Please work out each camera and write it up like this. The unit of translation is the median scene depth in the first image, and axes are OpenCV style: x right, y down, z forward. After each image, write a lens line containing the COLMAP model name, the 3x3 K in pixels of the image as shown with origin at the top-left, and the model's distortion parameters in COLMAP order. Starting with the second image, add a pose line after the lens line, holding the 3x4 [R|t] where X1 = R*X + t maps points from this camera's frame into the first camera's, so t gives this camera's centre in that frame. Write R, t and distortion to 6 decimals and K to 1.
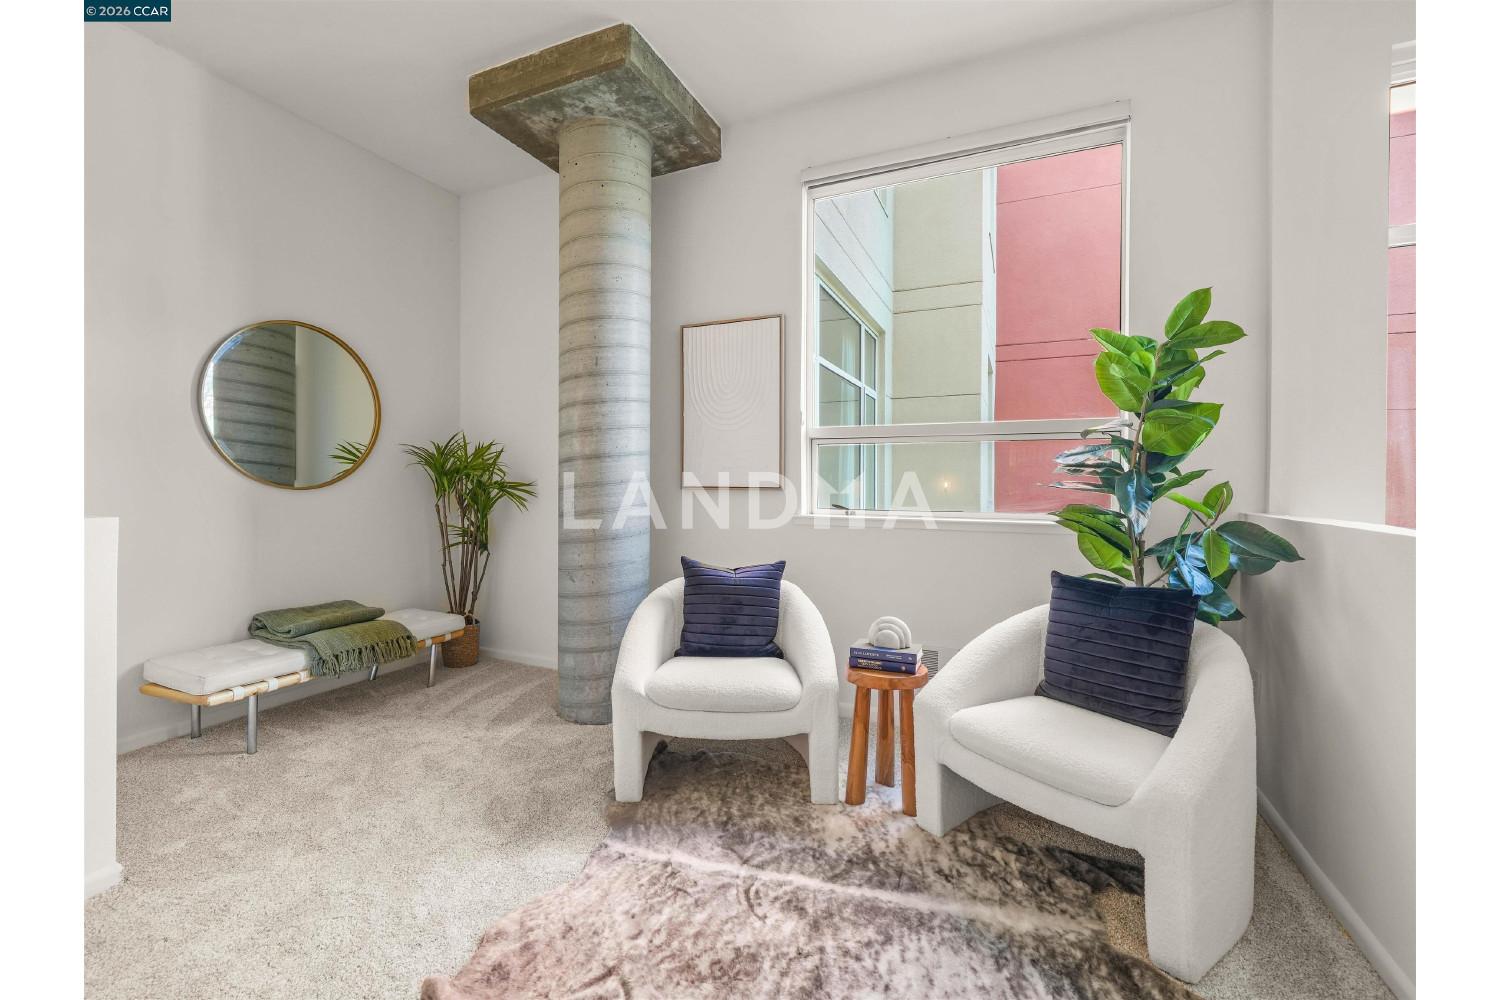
lens RADIAL K [[605.7, 0, 754.3], [0, 605.7, 488.6], [0, 0, 1]] dist [-0.004817, 0.000190]
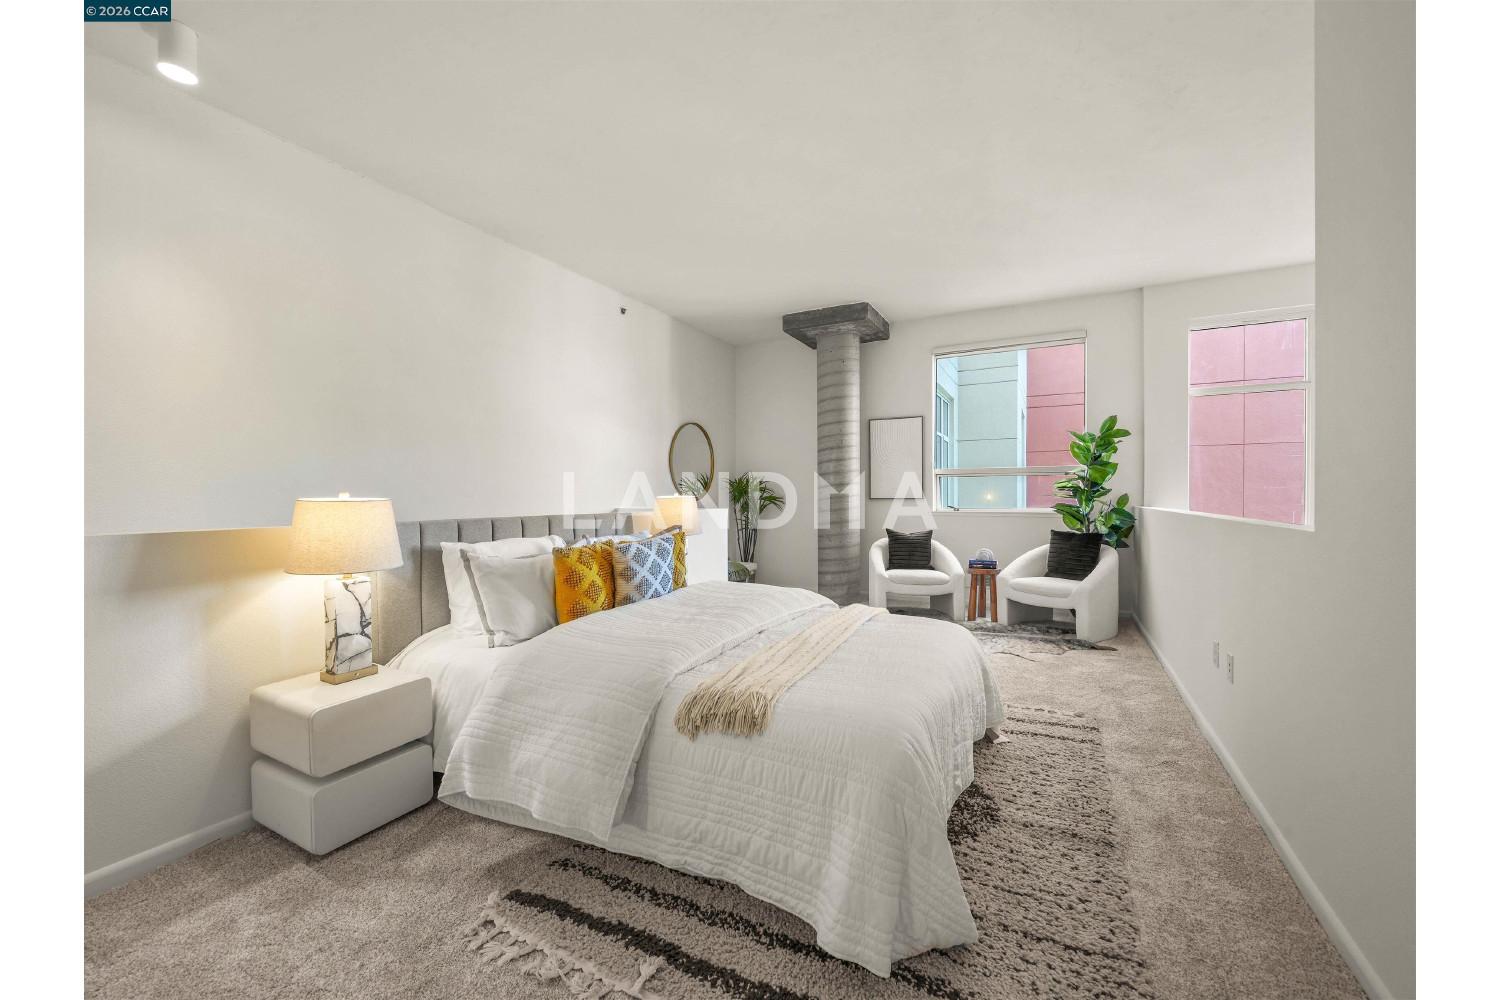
lens RADIAL K [[579.5, 0, 744.3], [0, 579.5, 505.8], [0, 0, 1]] dist [-0.013696, 0.001906]
pose [[0.997109, -0.006177, -0.075735, -0.570855], [0.006461, 0.999973, 0.003501, 0.020320], [0.075711, -0.003980, 0.997122, -1.425133]]
